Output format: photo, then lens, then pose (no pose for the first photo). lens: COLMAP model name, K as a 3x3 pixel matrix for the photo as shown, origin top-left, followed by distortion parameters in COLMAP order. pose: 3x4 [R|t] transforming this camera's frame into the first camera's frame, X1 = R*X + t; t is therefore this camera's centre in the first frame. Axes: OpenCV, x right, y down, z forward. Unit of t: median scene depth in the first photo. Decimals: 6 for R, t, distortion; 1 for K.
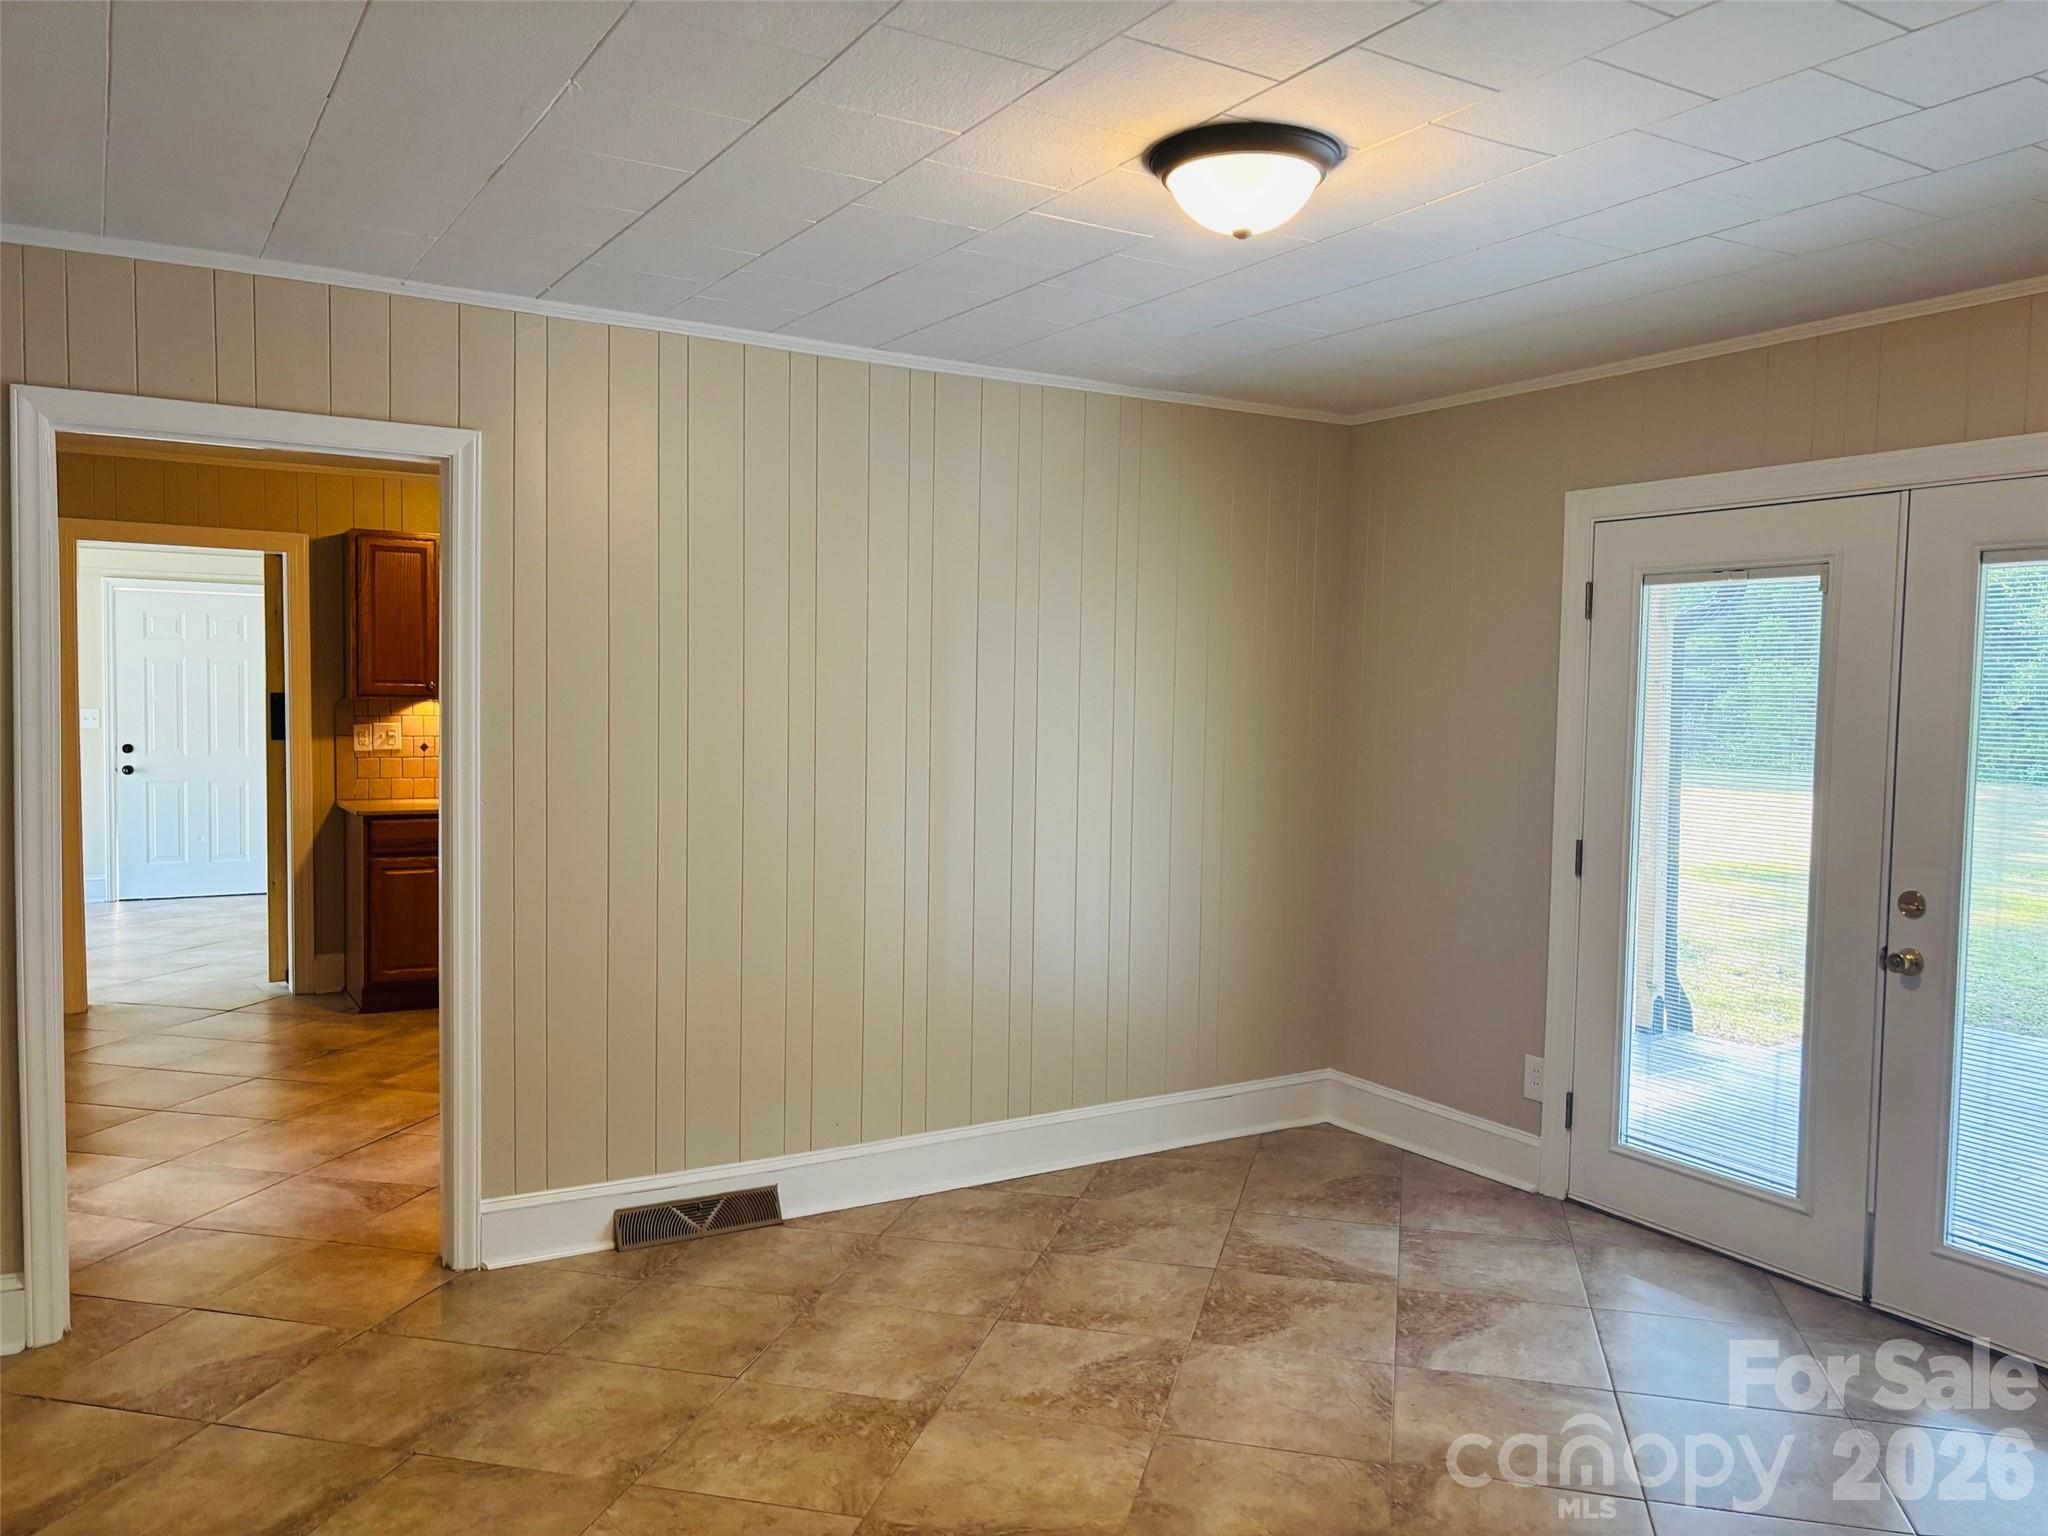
lens RADIAL K [[1549.3, 0, 1024.0], [0, 1549.3, 768.0], [0, 0, 1]] dist [0.017382, 0.001863]
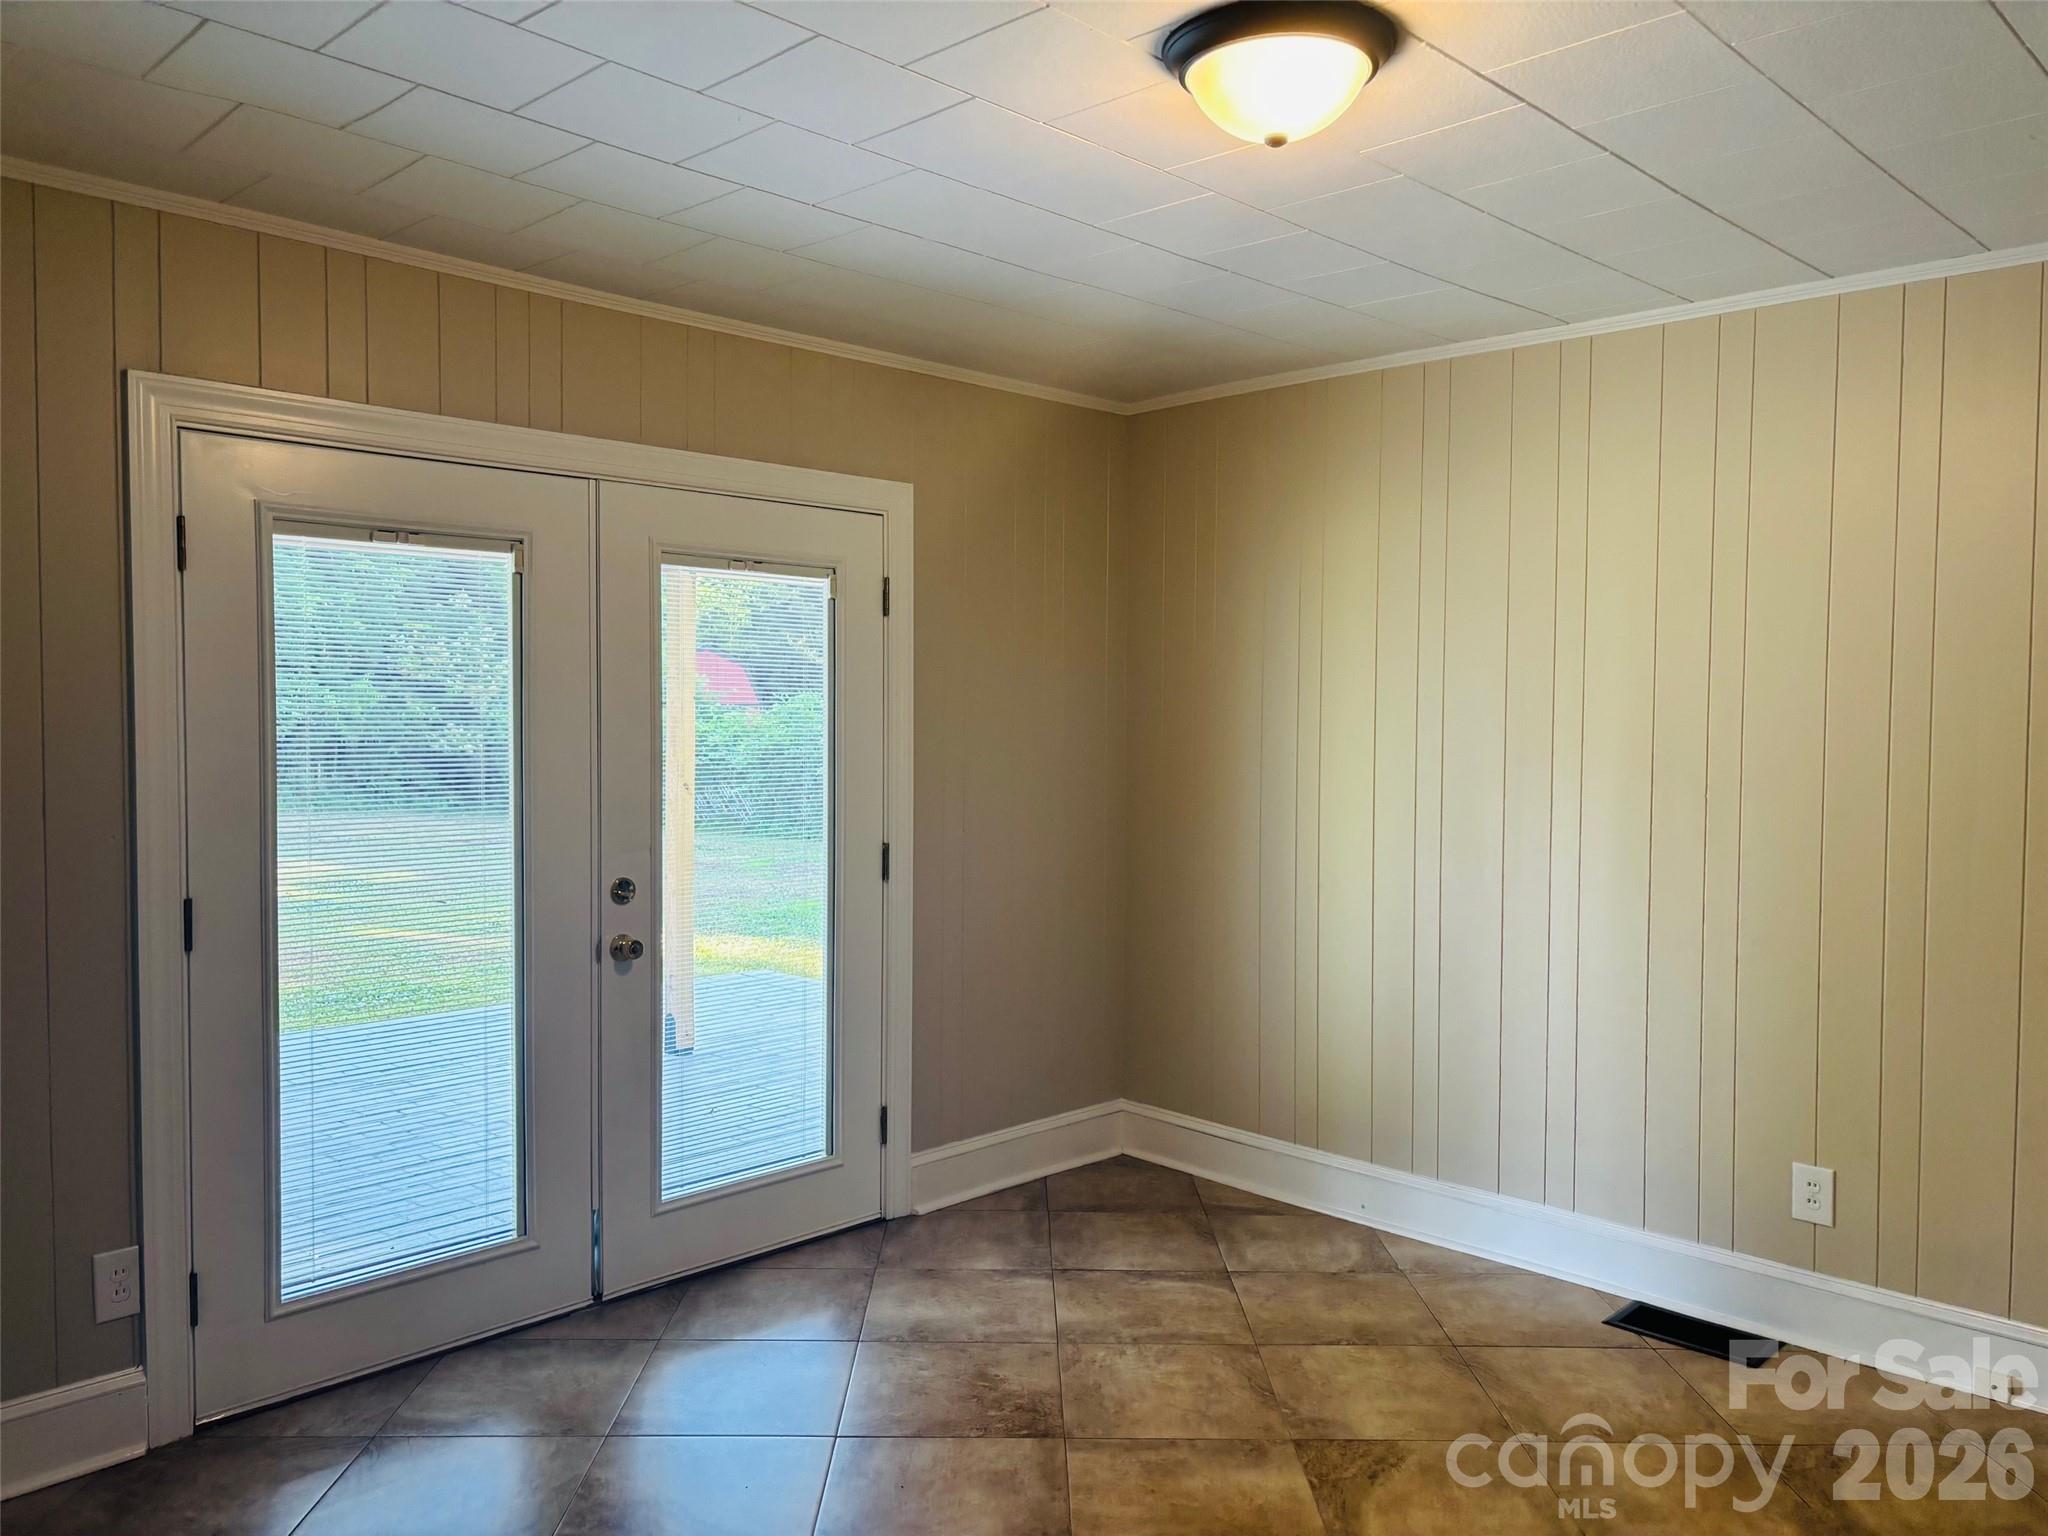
lens RADIAL K [[1595.0, 0, 1024.0], [0, 1595.0, 768.0], [0, 0, 1]] dist [0.028712, -0.003828]
pose [[-0.261119, -0.067130, 0.962970, -0.487012], [0.033154, 0.996367, 0.078448, -0.064268], [-0.964737, 0.052411, -0.257944, 0.987139]]
